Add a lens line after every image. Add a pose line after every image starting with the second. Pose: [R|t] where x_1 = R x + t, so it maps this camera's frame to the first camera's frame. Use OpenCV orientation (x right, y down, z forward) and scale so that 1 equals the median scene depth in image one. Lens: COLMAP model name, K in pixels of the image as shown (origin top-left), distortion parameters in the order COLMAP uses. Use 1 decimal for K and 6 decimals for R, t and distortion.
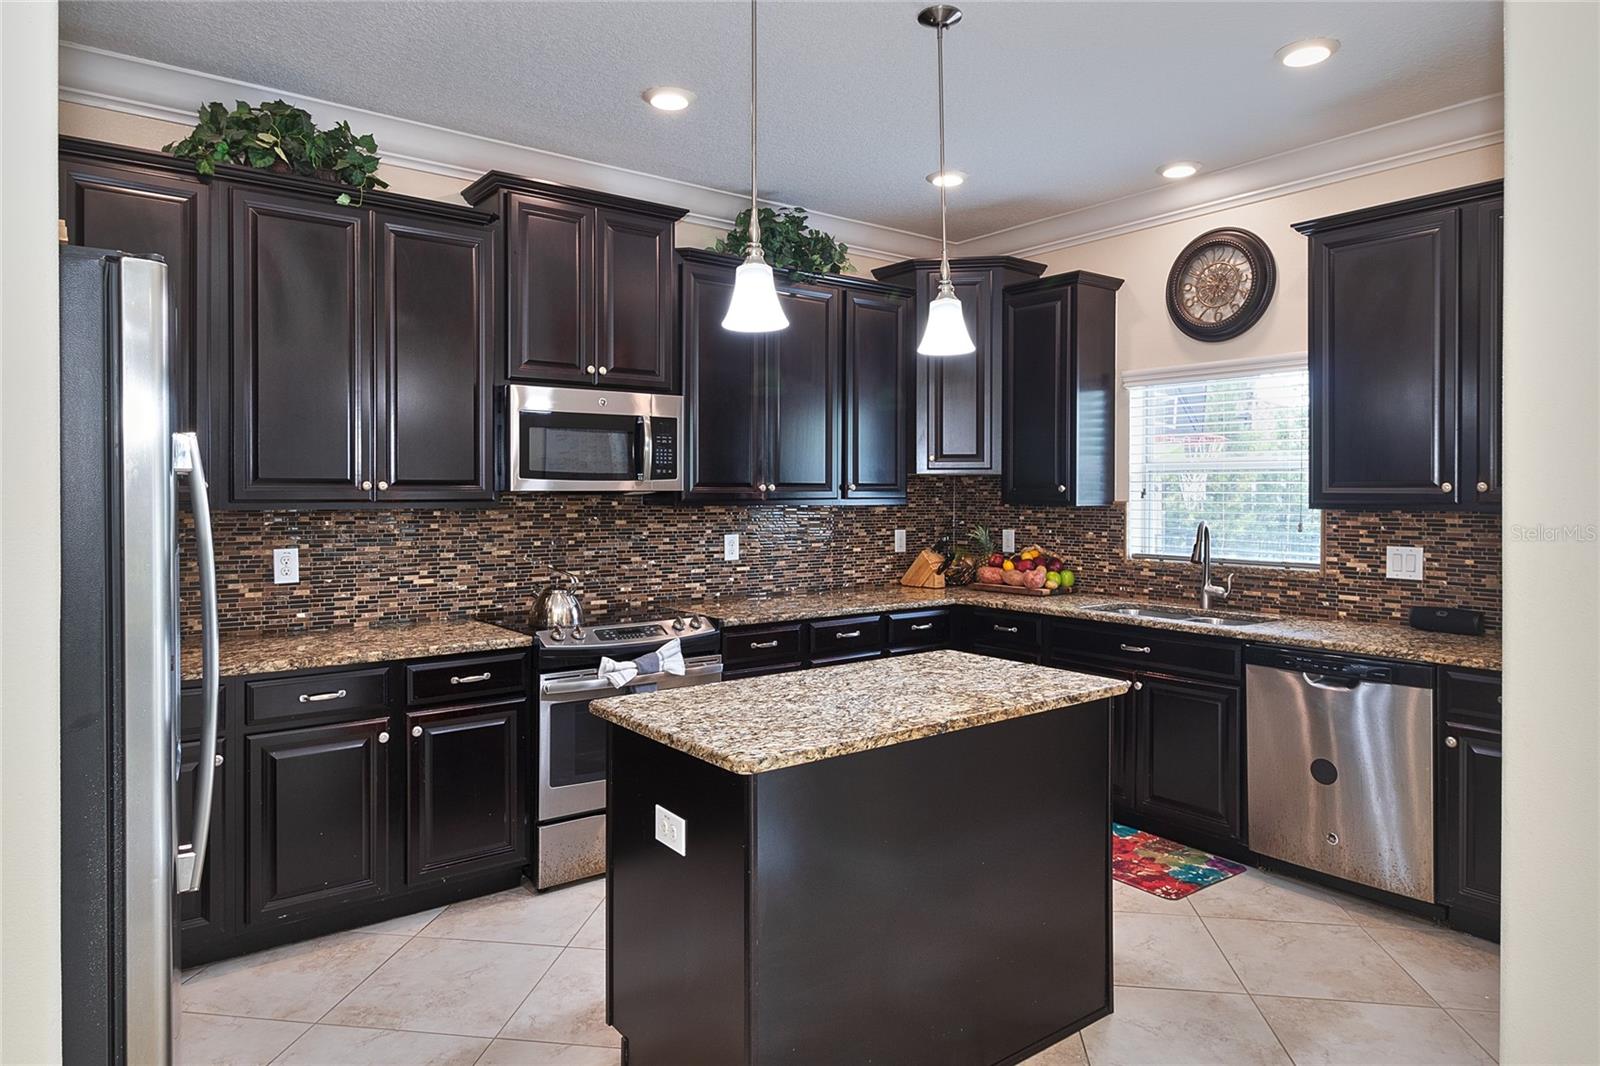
lens RADIAL K [[950.2, 0, 797.2], [0, 950.2, 508.7], [0, 0, 1]] dist [-0.003510, 0.005090]
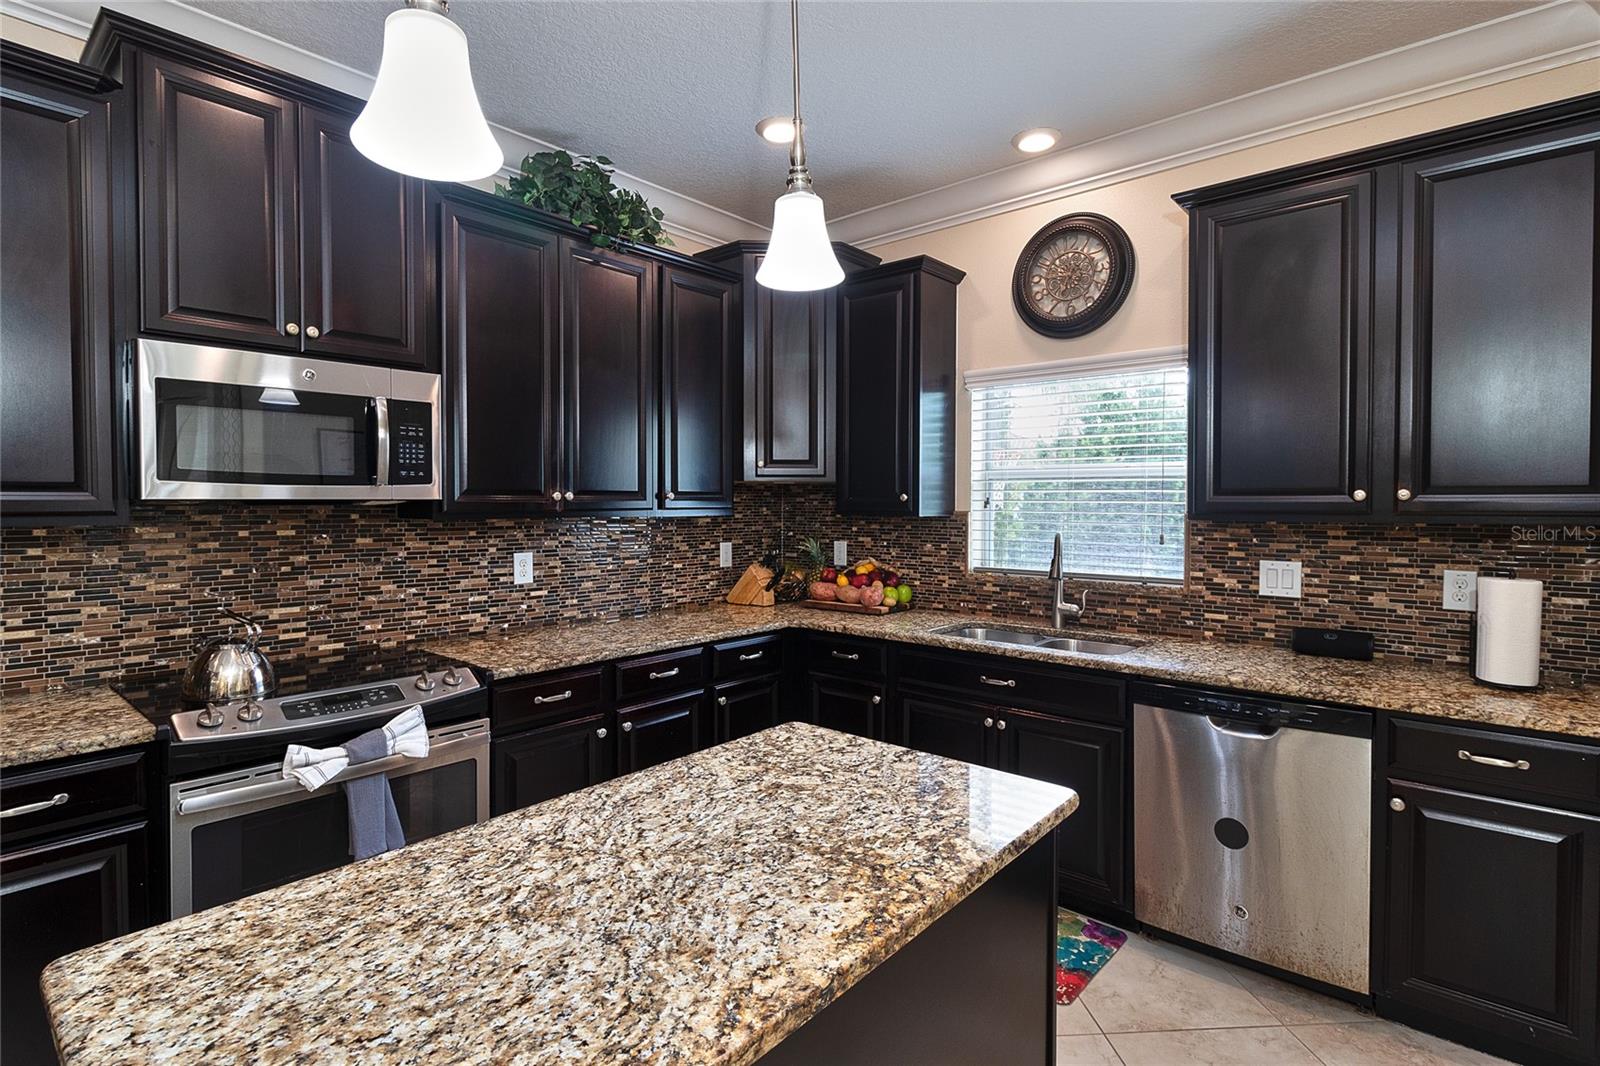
lens RADIAL K [[799.0, 0, 792.9], [0, 799.0, 510.9], [0, 0, 1]] dist [0.002199, 0.000895]
pose [[0.981197, -0.002731, 0.192990, 0.031819], [0.004043, 0.999971, -0.006404, -0.004504], [-0.192967, 0.007063, 0.981180, 0.315541]]
